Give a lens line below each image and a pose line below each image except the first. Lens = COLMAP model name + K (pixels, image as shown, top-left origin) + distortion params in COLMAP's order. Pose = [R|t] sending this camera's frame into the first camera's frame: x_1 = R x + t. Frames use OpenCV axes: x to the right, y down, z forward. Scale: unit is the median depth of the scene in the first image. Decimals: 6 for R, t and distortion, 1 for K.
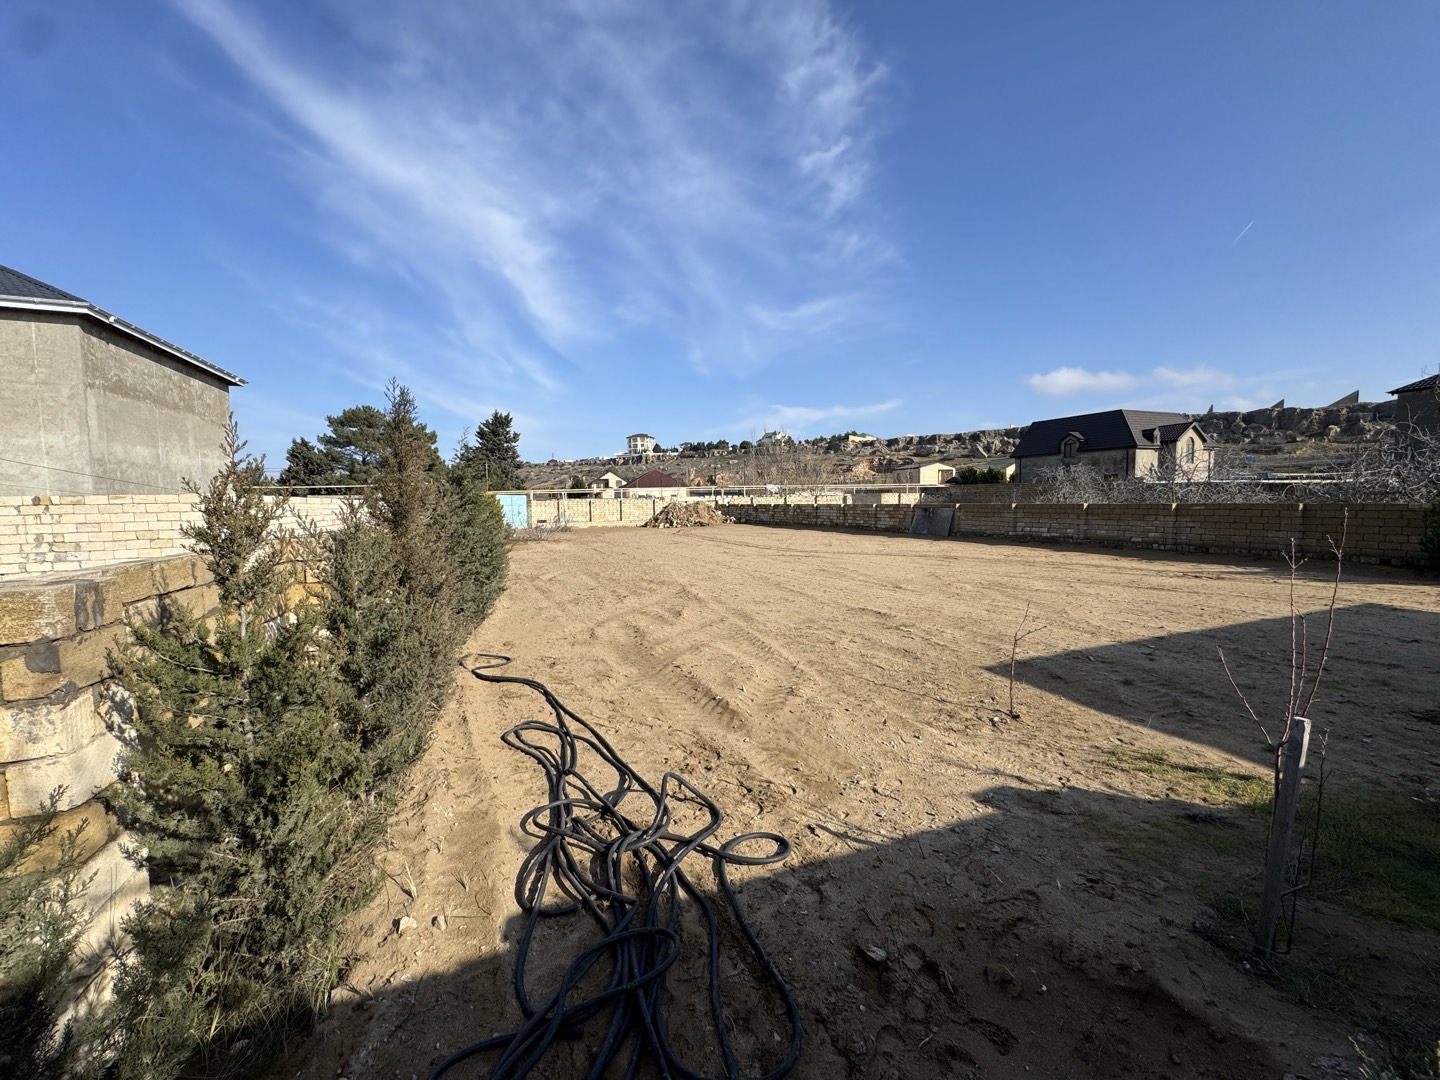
lens RADIAL K [[575.6, 0, 717.4], [0, 575.6, 540.5], [0, 0, 1]] dist [-0.005617, 0.000395]
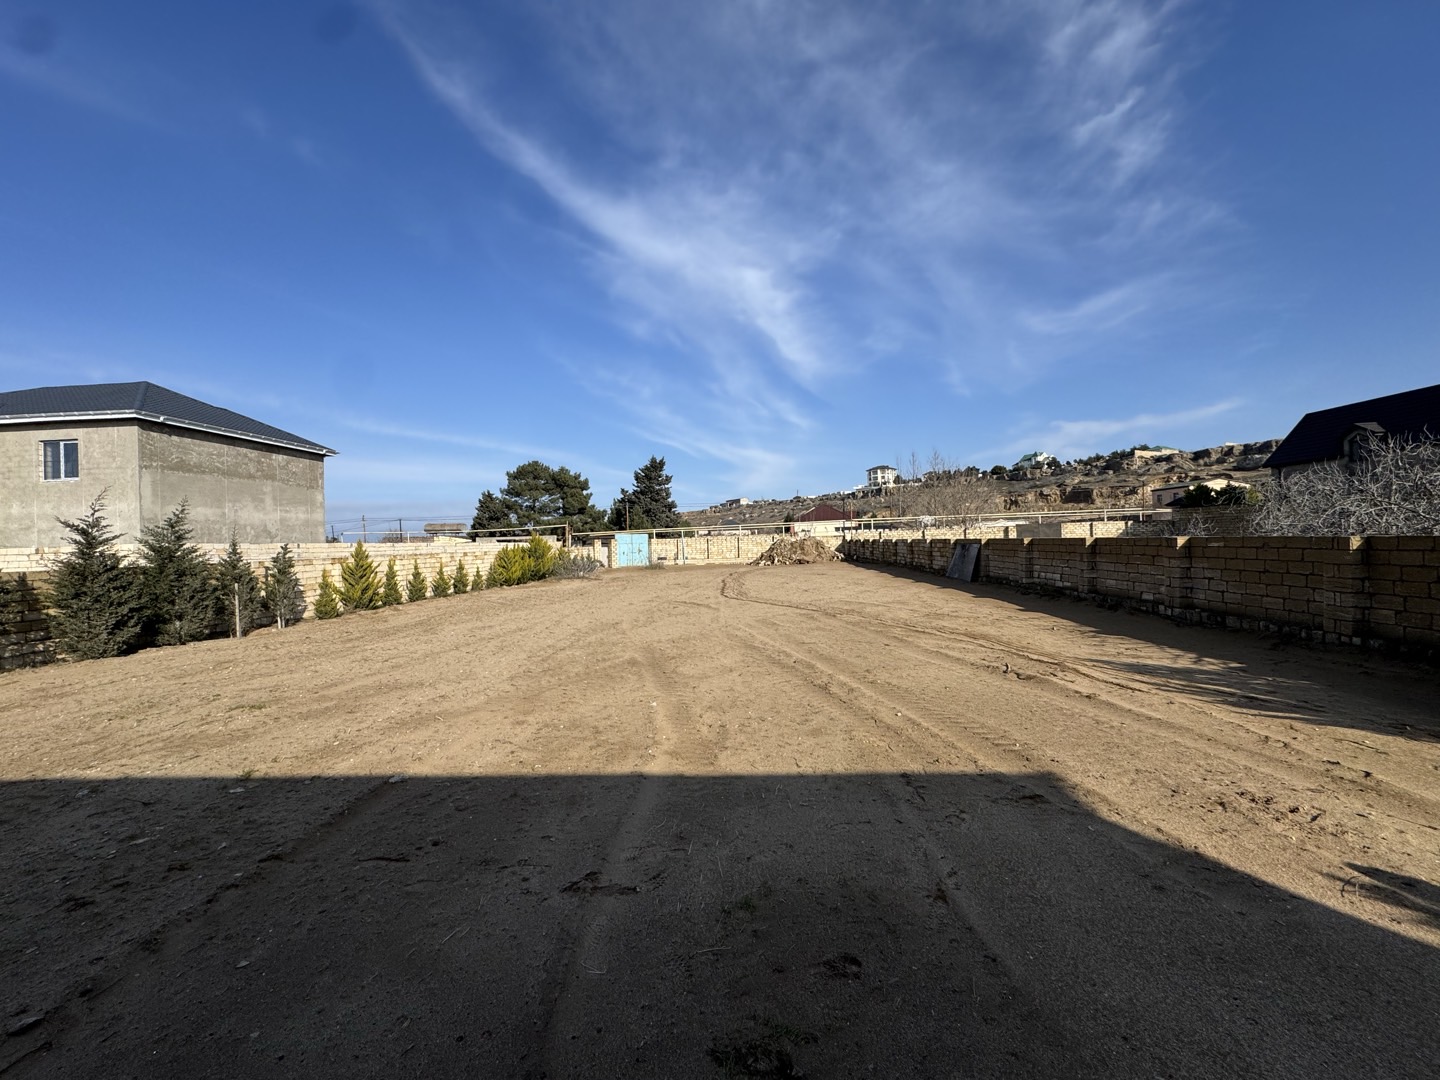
lens RADIAL K [[572.6, 0, 716.1], [0, 572.6, 569.9], [0, 0, 1]] dist [-0.008334, -0.000277]
pose [[0.901279, 0.009786, -0.433130, 0.335755], [-0.013362, 0.999897, -0.005213, -0.011954], [0.433034, 0.010486, 0.901317, 0.147908]]
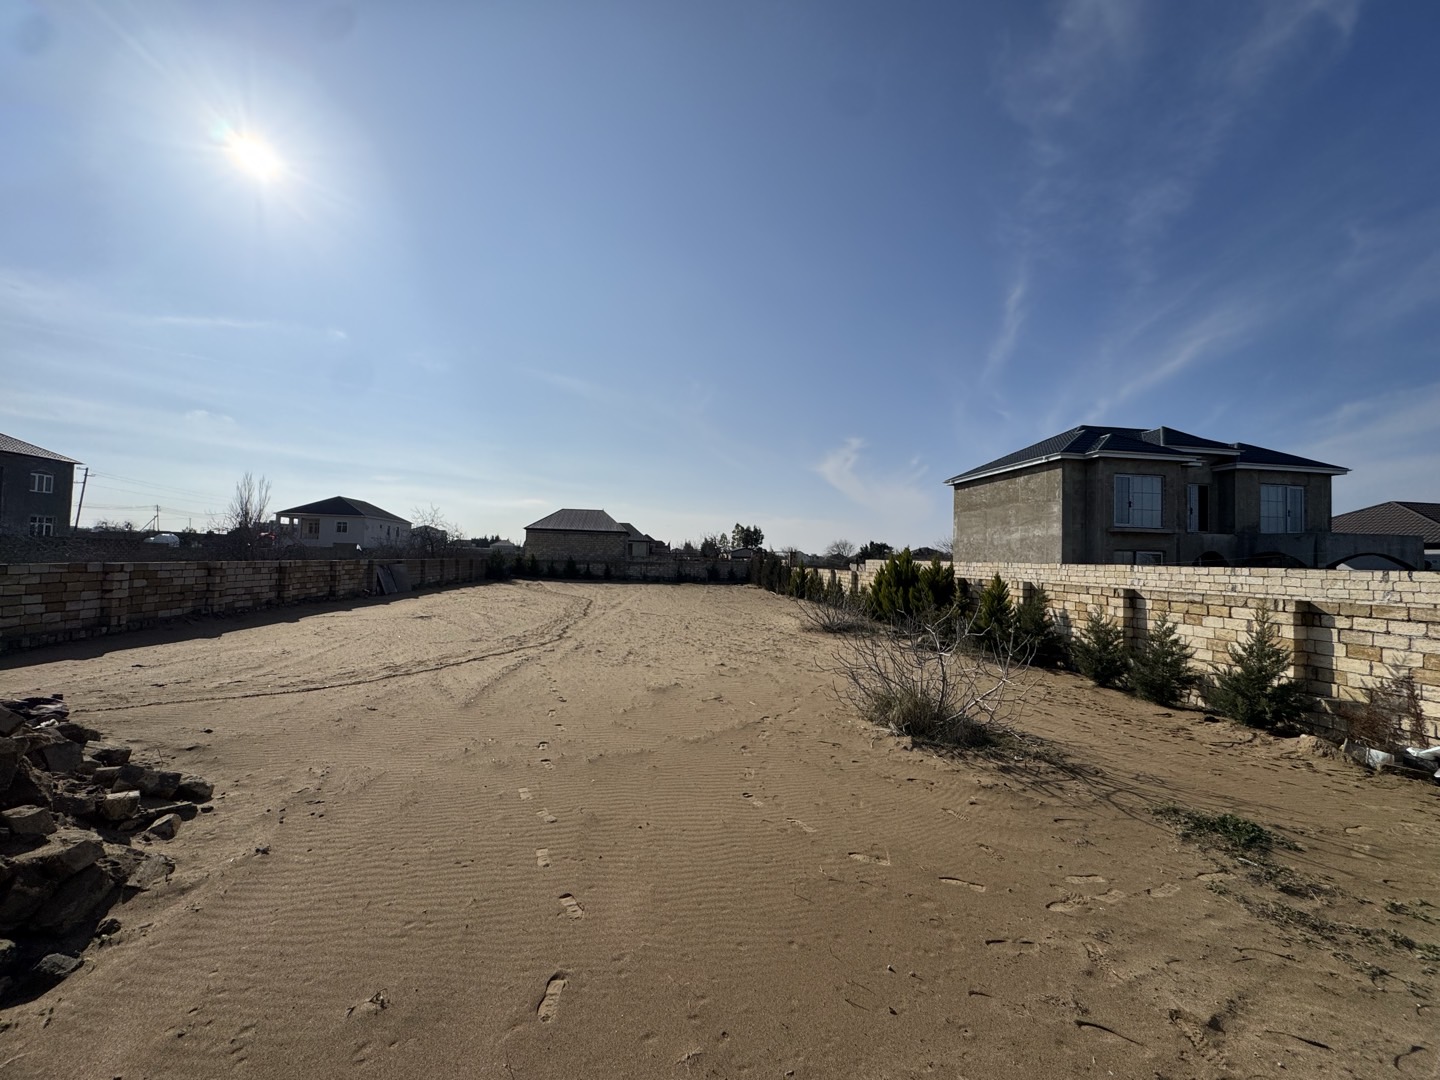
lens RADIAL K [[575.6, 0, 717.4], [0, 575.6, 540.5], [0, 0, 1]] dist [-0.005617, 0.000395]
pose [[-0.968034, -0.002072, 0.250811, -0.317200], [0.006307, 0.999449, 0.032602, -0.102028], [-0.250740, 0.033141, -0.967487, 1.475750]]
